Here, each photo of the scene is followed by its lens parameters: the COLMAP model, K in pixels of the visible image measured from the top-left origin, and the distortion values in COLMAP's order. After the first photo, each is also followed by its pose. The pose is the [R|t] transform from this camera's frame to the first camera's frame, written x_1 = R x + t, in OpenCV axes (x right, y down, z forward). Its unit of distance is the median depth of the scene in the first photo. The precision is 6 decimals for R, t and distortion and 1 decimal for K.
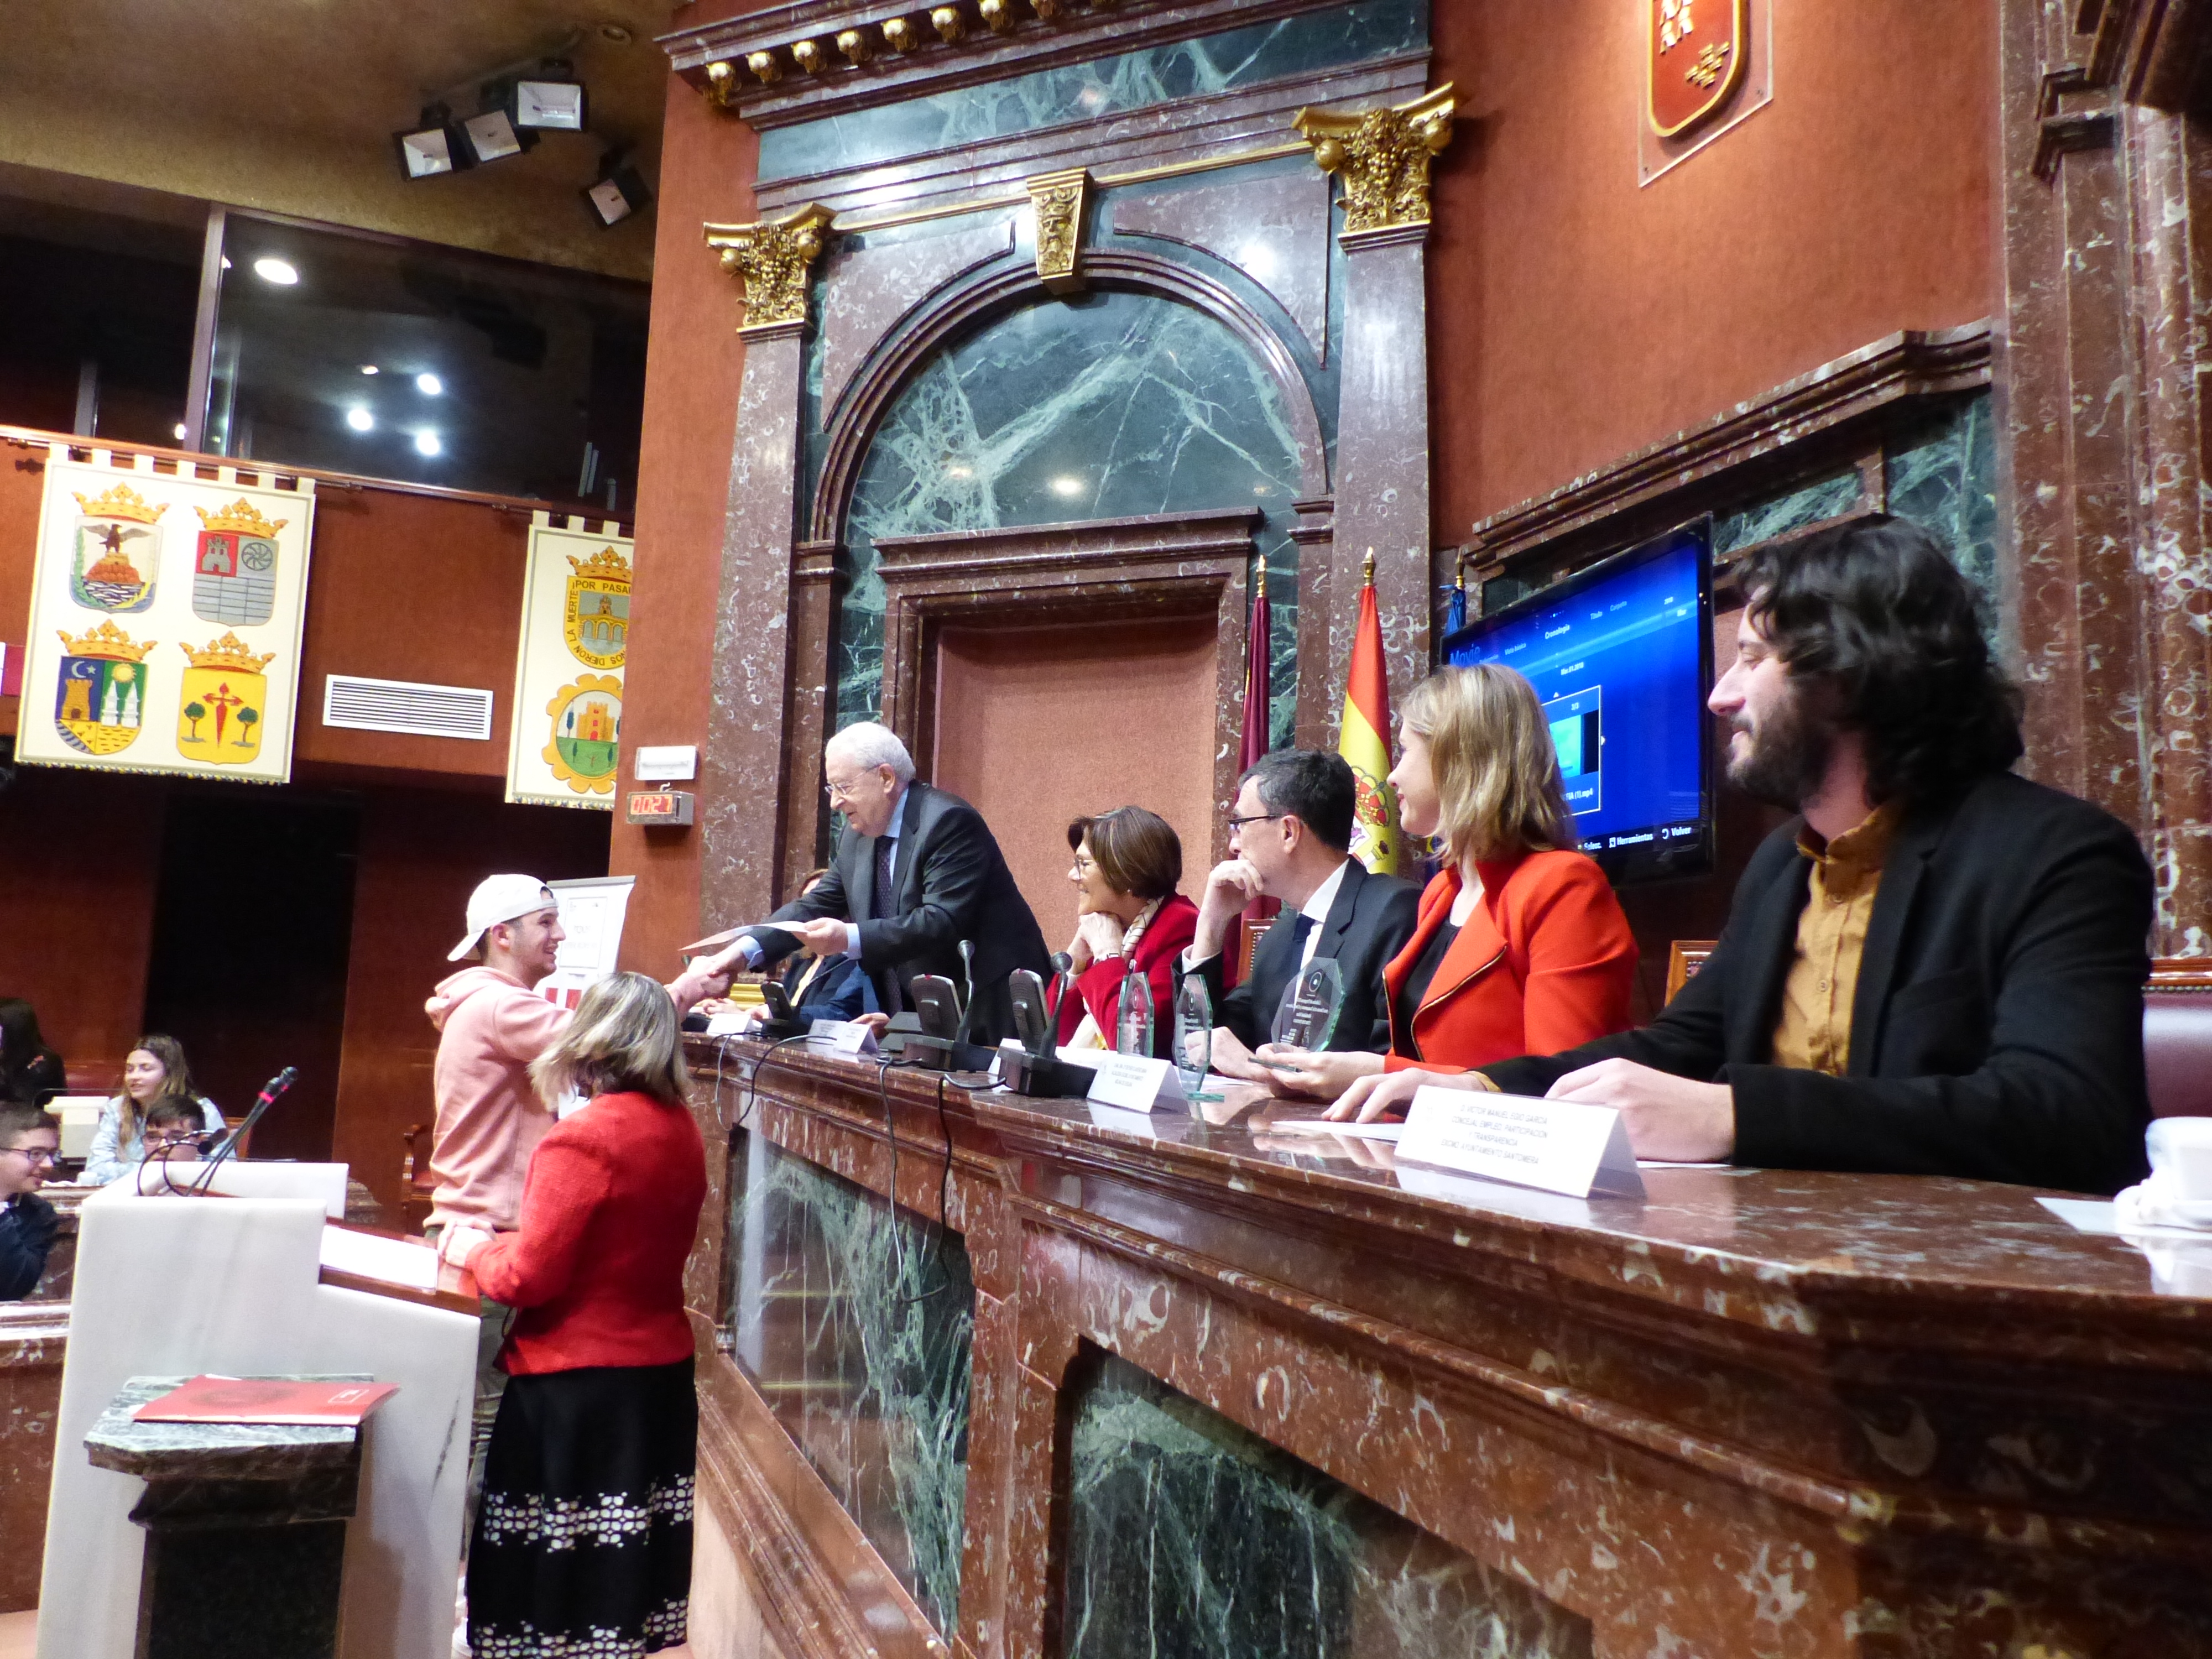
lens RADIAL K [[1683.4, 0, 1105.1], [0, 1683.4, 829.1], [0, 0, 1]] dist [-0.018578, 0.004993]
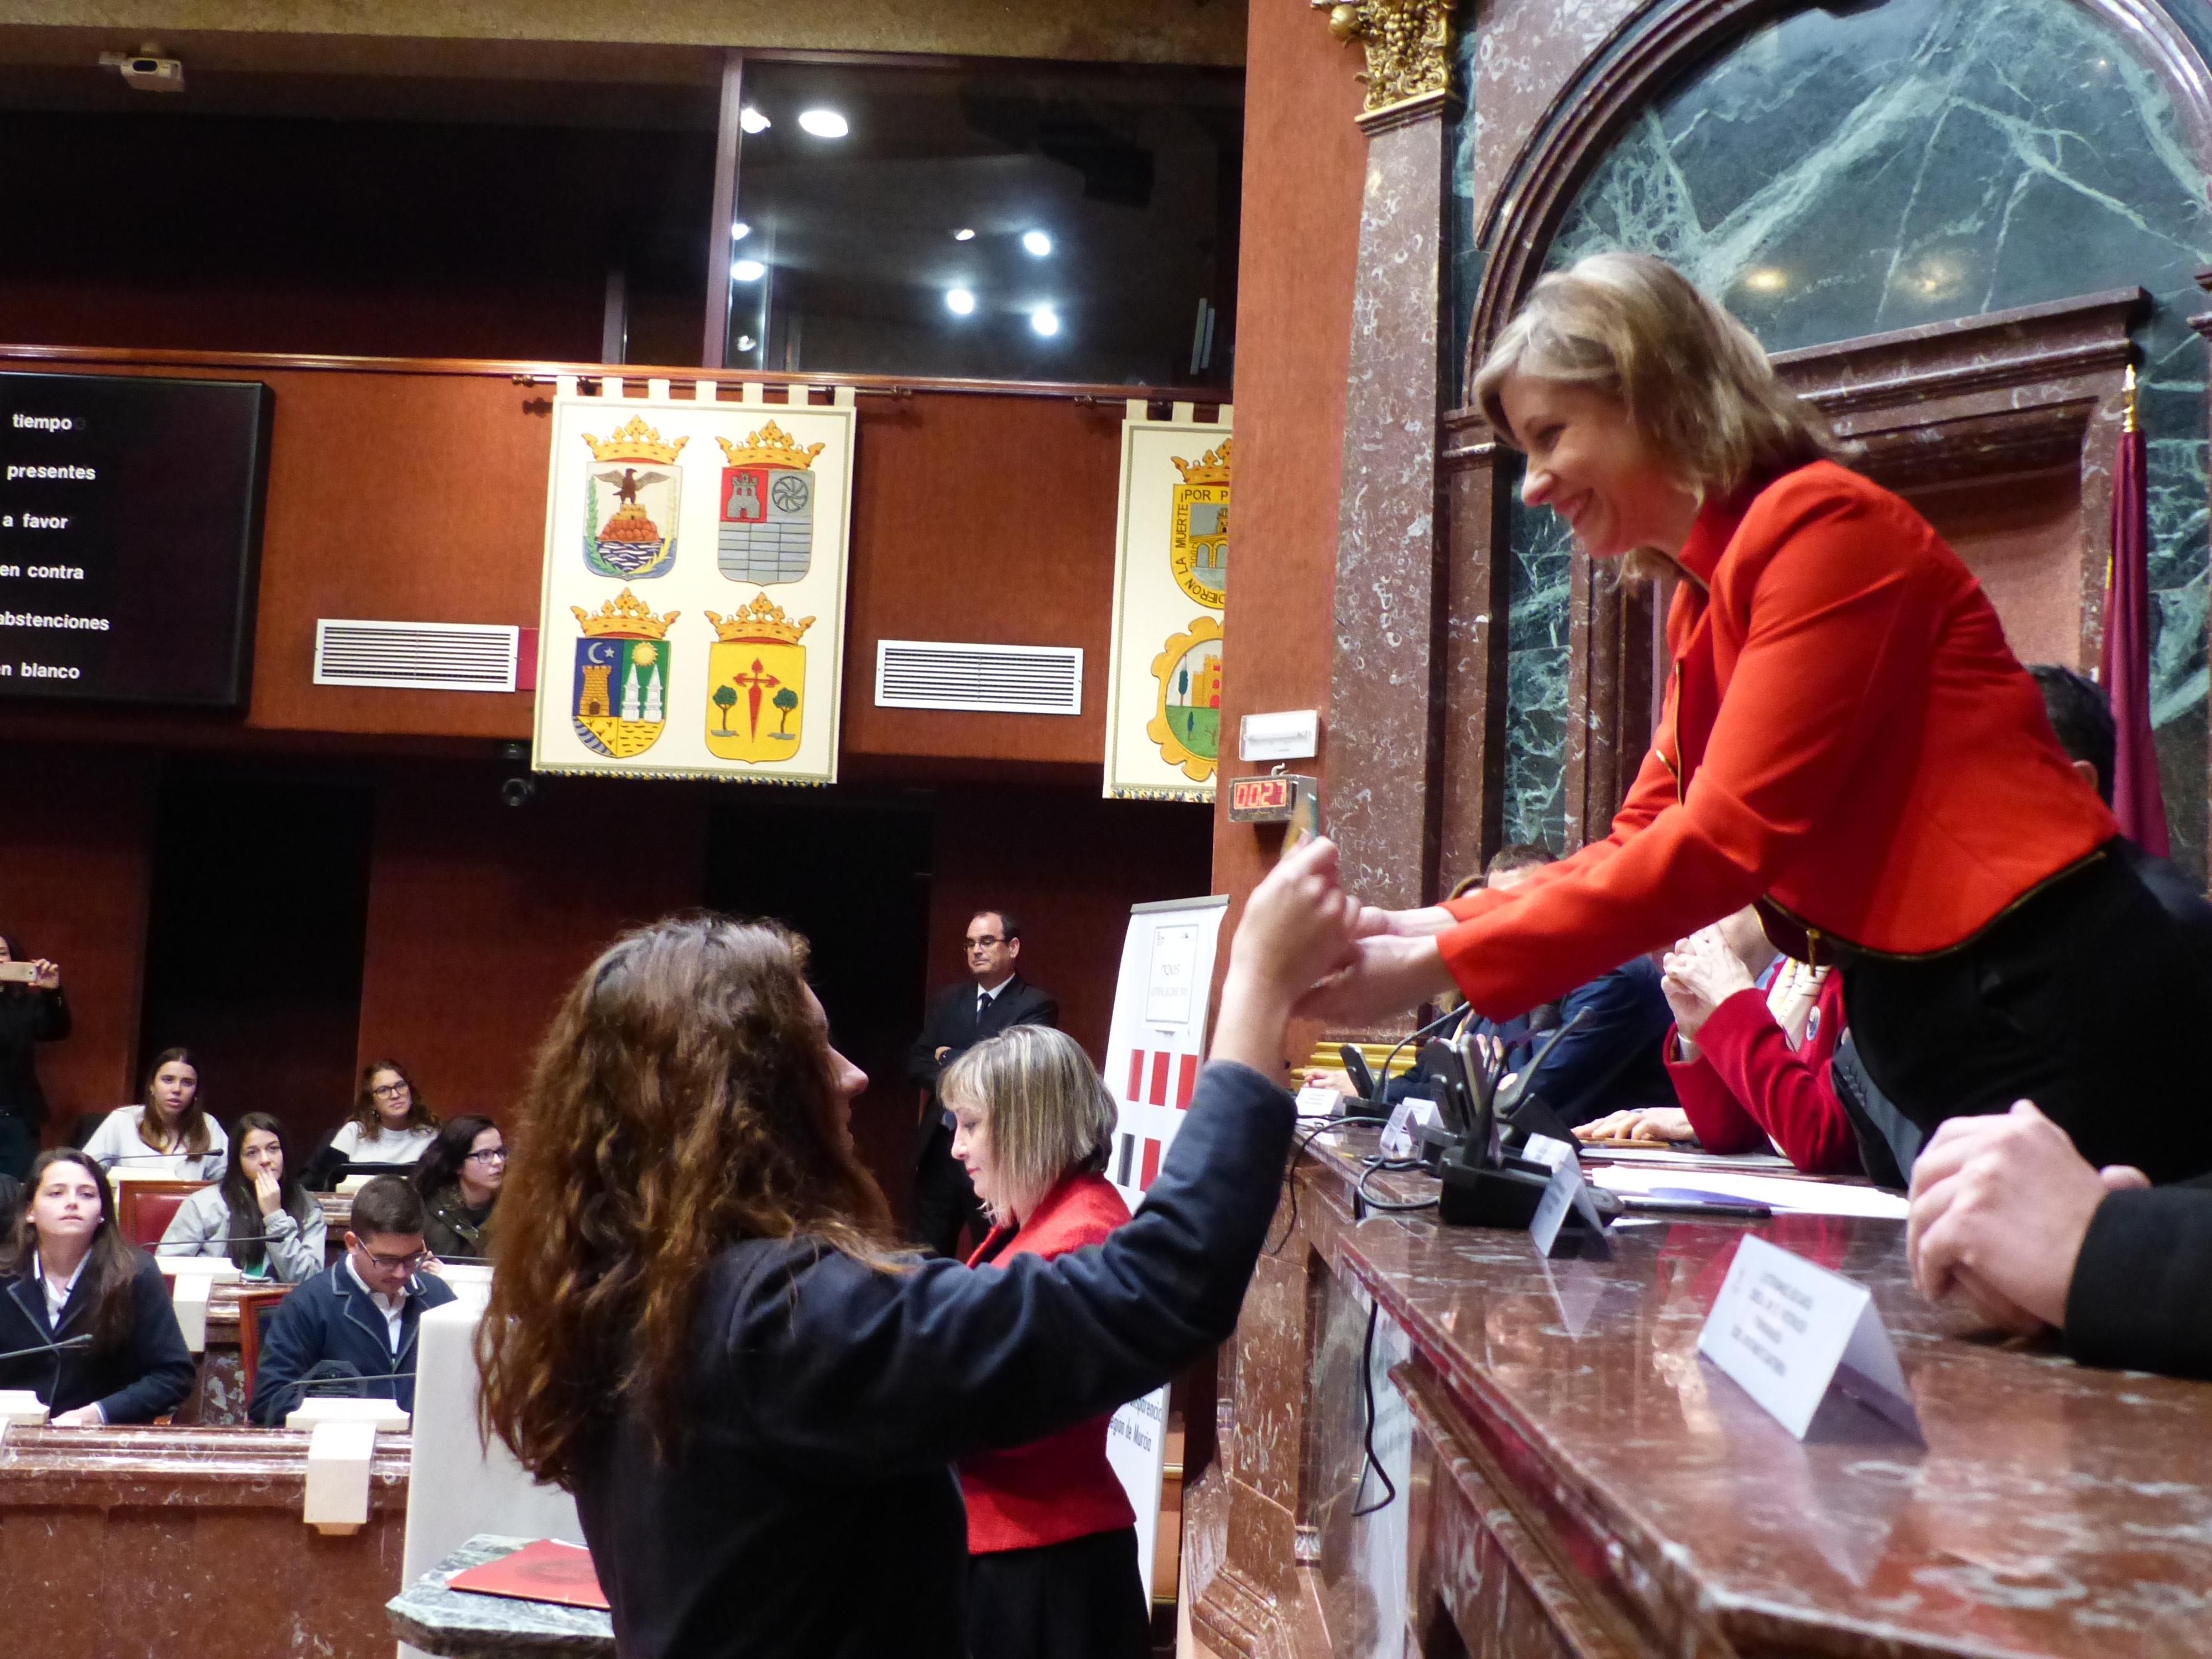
lens RADIAL K [[2419.0, 0, 1116.0], [0, 2419.0, 839.8], [0, 0, 1]] dist [-0.037240, 0.039651]
pose [[0.923759, -0.028572, -0.381906, 0.071412], [0.032092, 0.999481, 0.002848, -0.000355], [0.381627, -0.014887, 0.924197, 0.022062]]
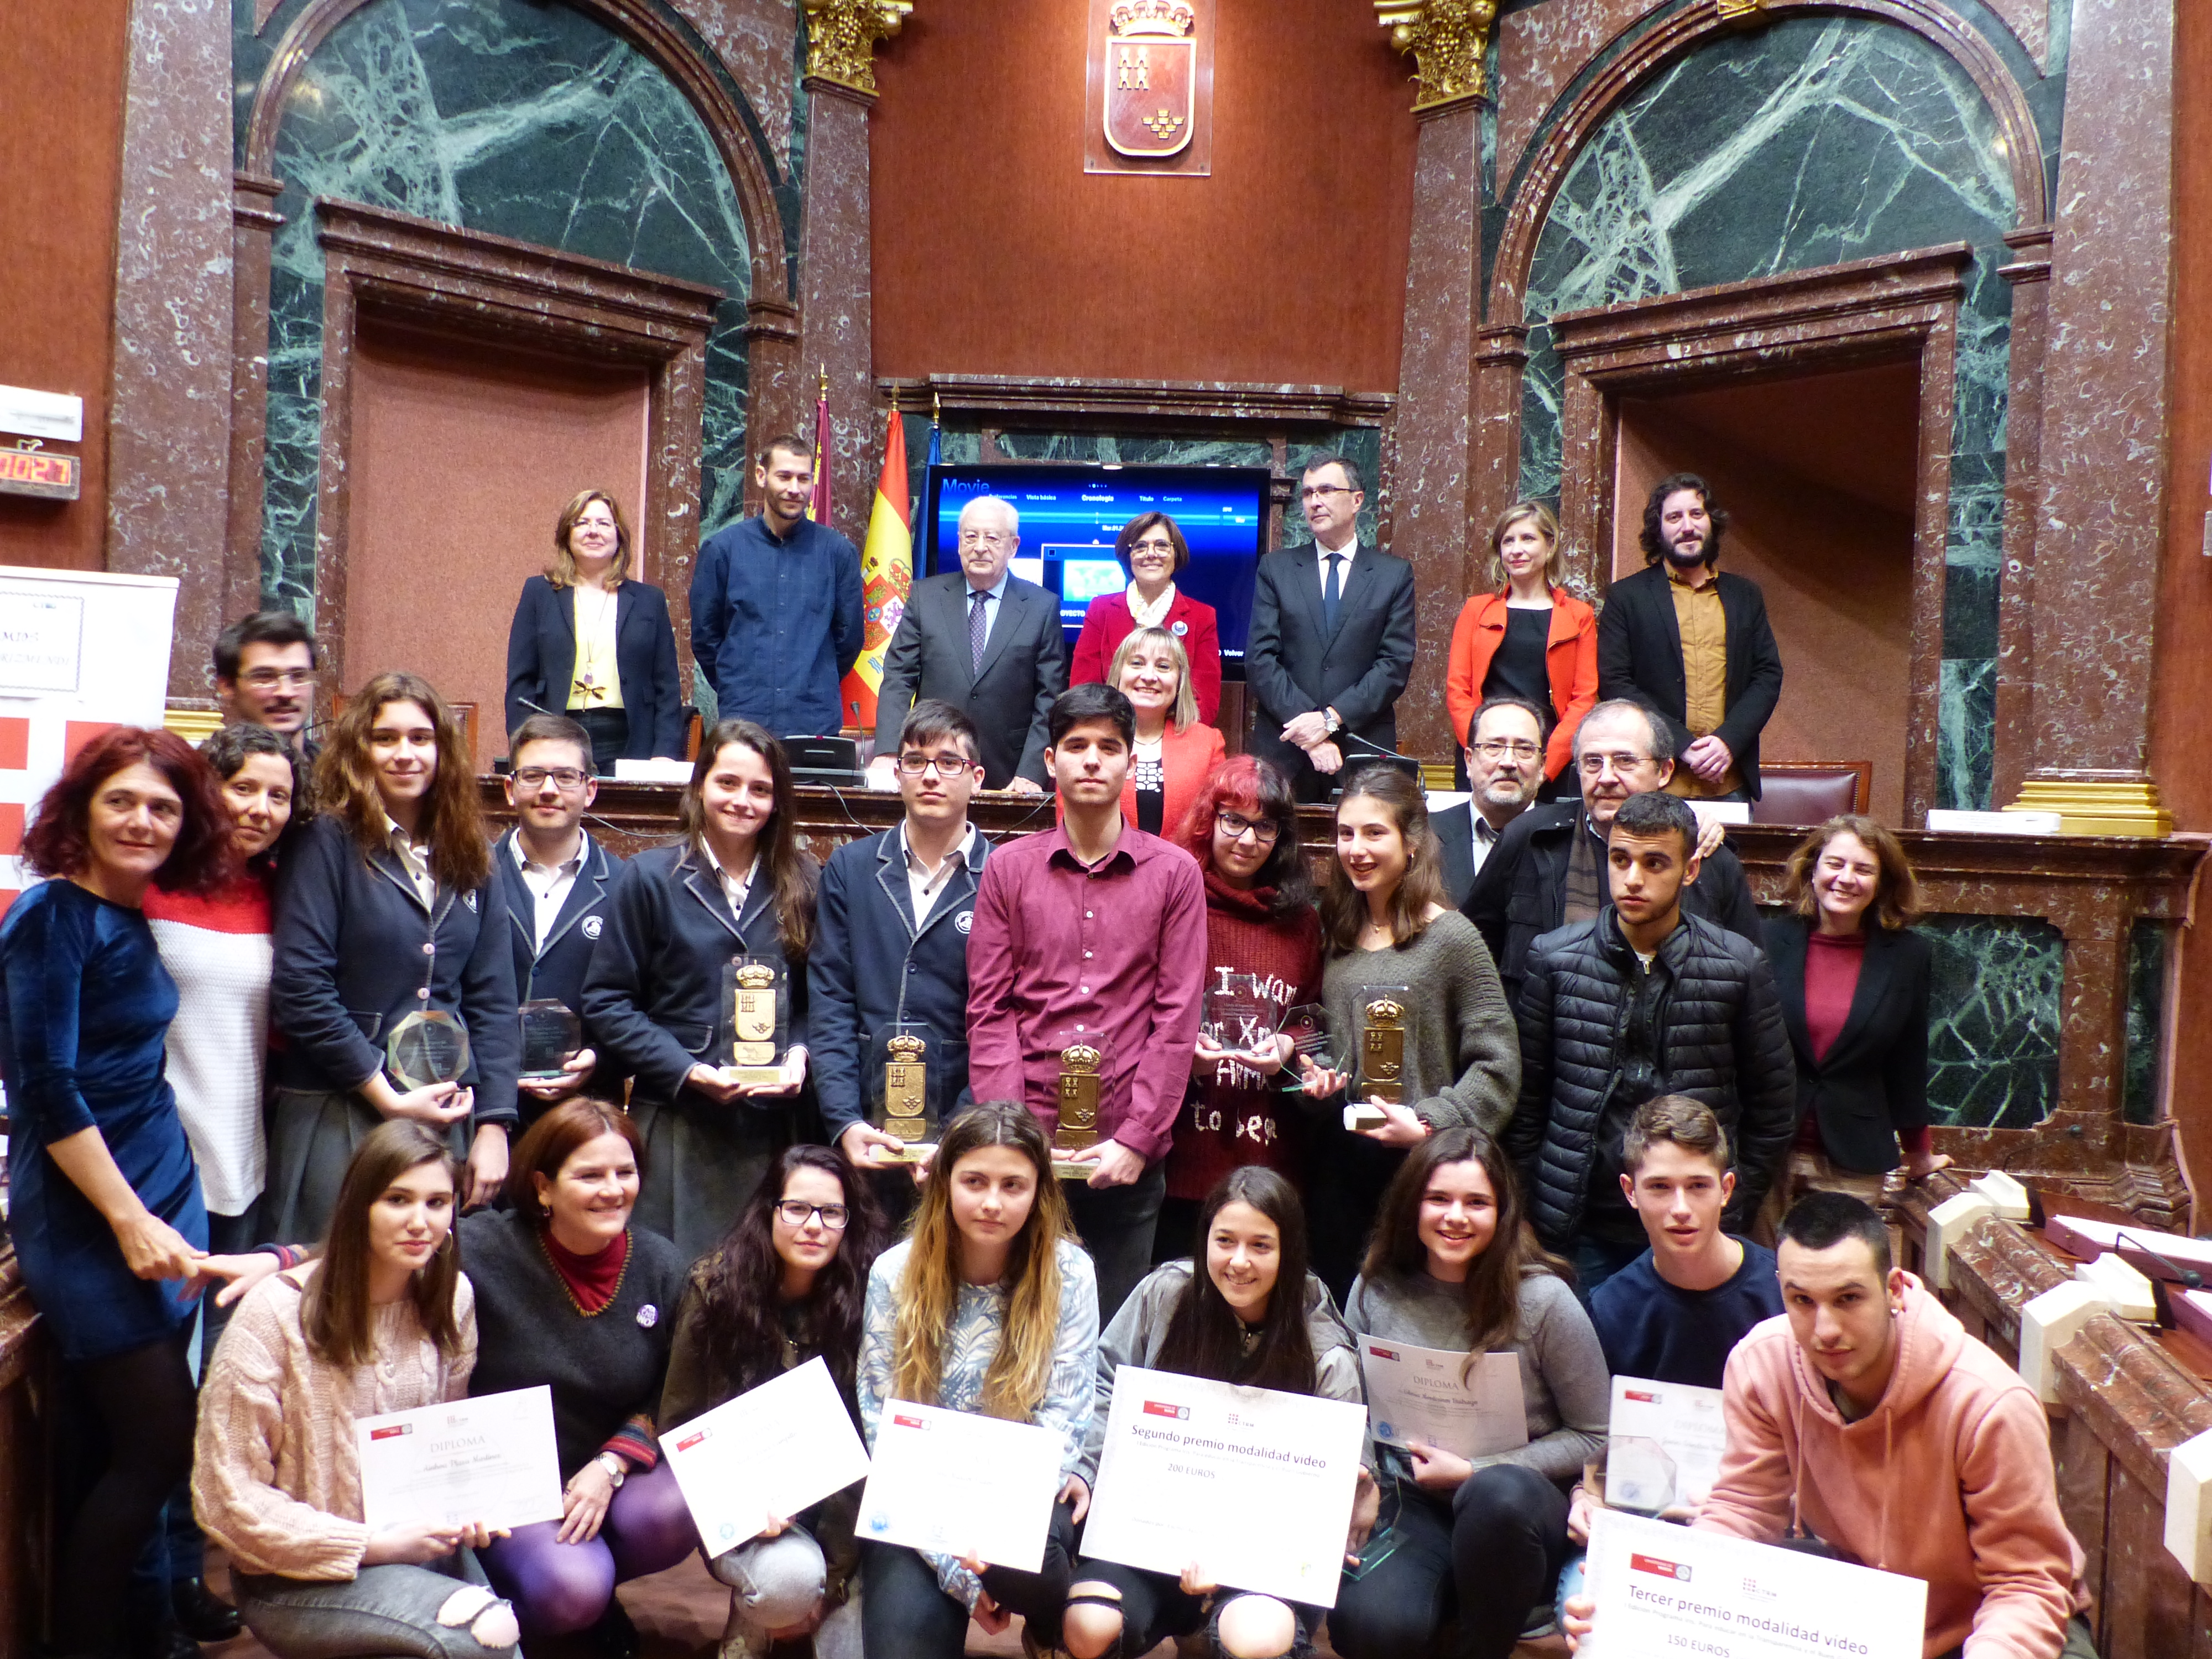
lens RADIAL K [[1868.4, 0, 1182.0], [0, 1868.4, 828.4], [0, 0, 1]] dist [-0.008682, -0.012578]
pose [[0.370067, -0.045870, 0.927872, -0.902075], [-0.123763, 0.987443, 0.098176, -0.001234], [-0.920724, -0.151168, 0.359744, 0.218558]]
